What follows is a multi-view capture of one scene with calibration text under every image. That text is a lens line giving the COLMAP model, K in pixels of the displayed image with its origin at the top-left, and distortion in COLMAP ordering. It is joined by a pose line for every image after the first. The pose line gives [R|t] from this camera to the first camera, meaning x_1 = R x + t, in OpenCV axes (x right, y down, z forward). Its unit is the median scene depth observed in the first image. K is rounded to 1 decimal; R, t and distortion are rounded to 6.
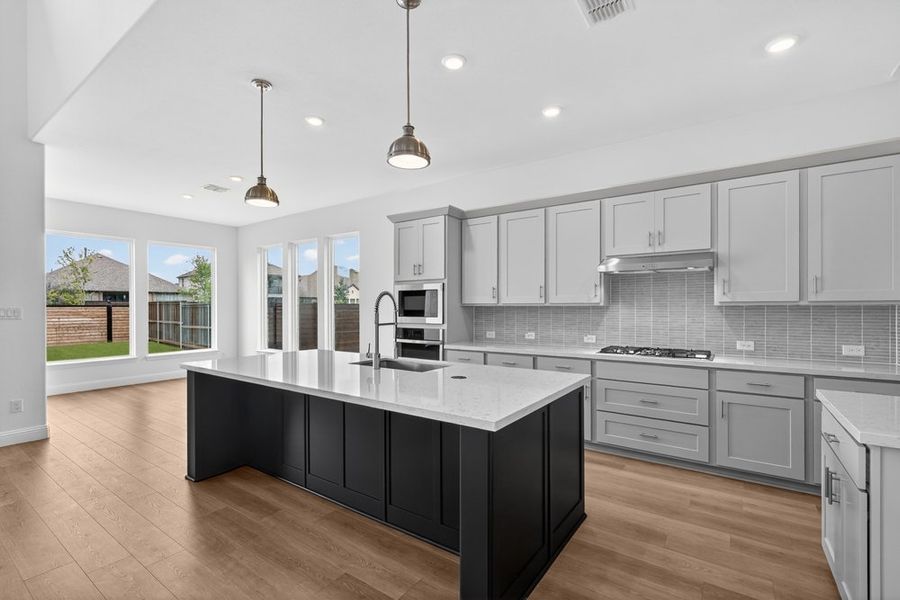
lens RADIAL K [[403.5, 0, 455.3], [0, 403.5, 304.7], [0, 0, 1]] dist [-0.001557, -0.000652]
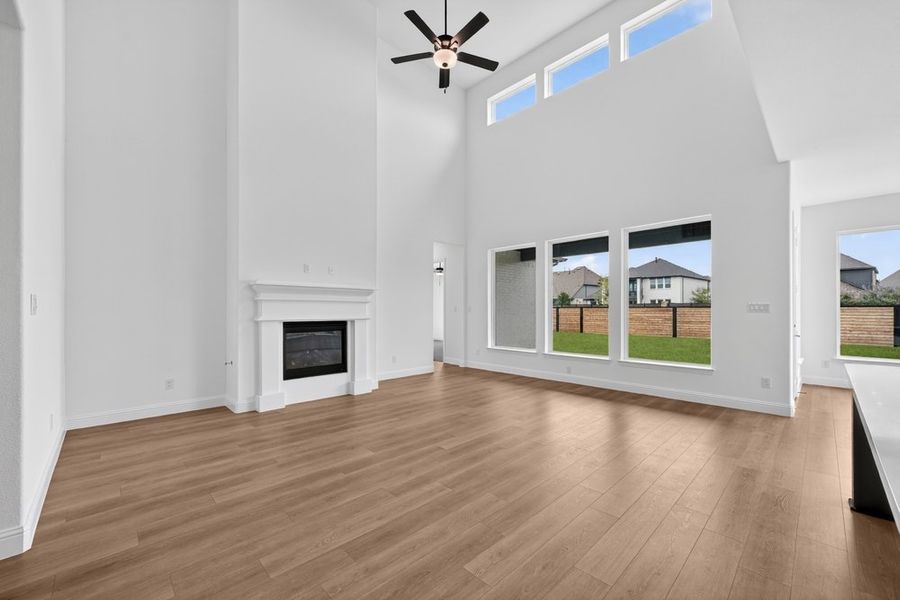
lens RADIAL K [[356.1, 0, 452.5], [0, 356.1, 309.9], [0, 0, 1]] dist [-0.003912, 0.000705]
pose [[-0.192315, 0.002839, -0.981329, 0.150846], [0.008115, 0.999966, 0.001303, 0.016884], [0.981300, -0.007713, -0.192332, 0.236425]]
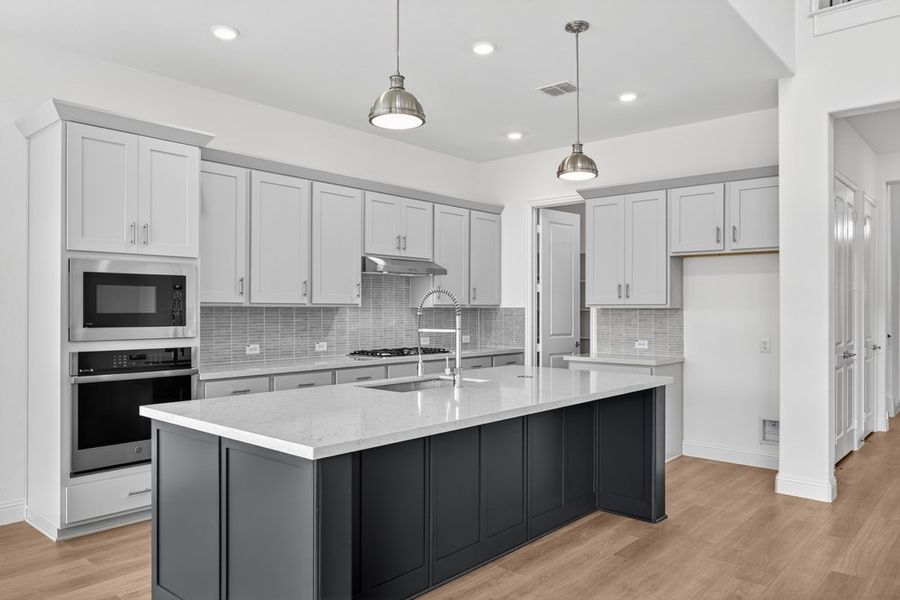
lens RADIAL K [[640.3, 0, 448.3], [0, 640.3, 303.3], [0, 0, 1]] dist [-0.014453, -0.000374]
pose [[0.108543, 0.010005, 0.994041, -0.933009], [-0.008404, 0.999923, -0.009146, 0.004888], [-0.994056, -0.007361, 0.108619, 0.579196]]
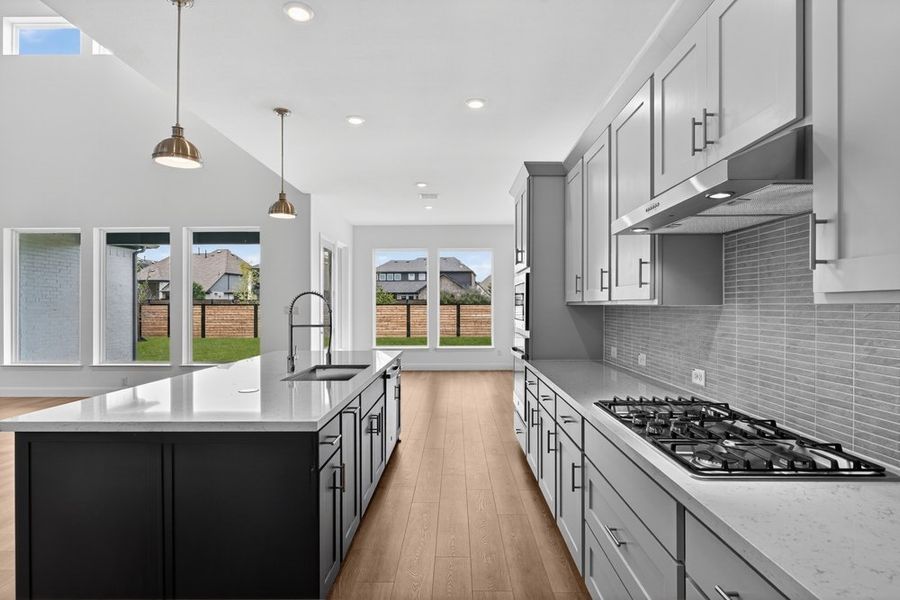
lens RADIAL K [[460.6, 0, 442.8], [0, 460.6, 304.3], [0, 0, 1]] dist [-0.000753, 0.001107]
pose [[0.555618, -0.001139, -0.831437, 0.596026], [0.005904, 0.999979, 0.002575, -0.001742], [0.831417, -0.006340, 0.555613, 0.448529]]
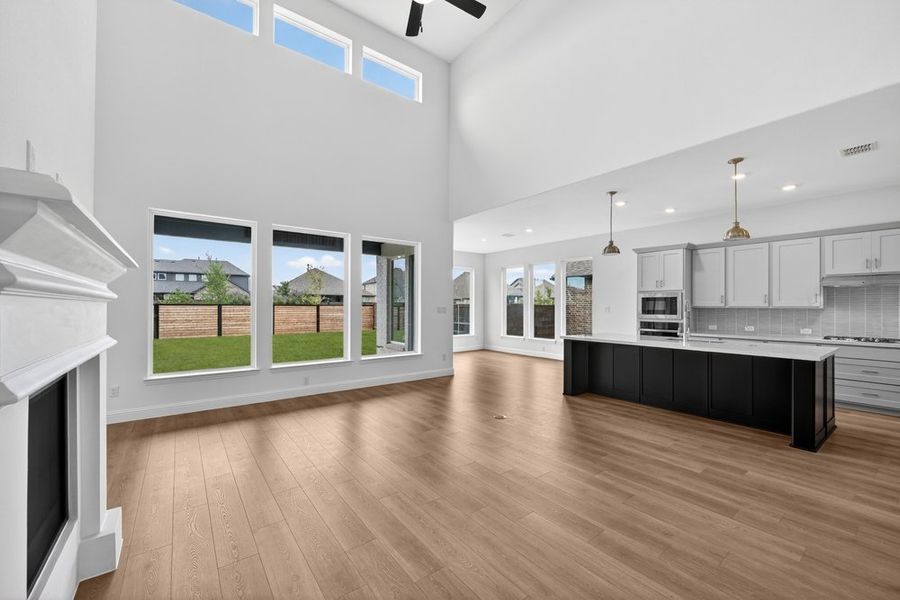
lens RADIAL K [[356.1, 0, 449.3], [0, 356.1, 302.4], [0, 0, 1]] dist [-0.003912, 0.000705]
pose [[0.948983, 0.002292, -0.315318, -0.469220], [-0.004192, 0.999977, -0.005347, -0.006062], [0.315299, 0.006396, 0.948971, -0.598937]]
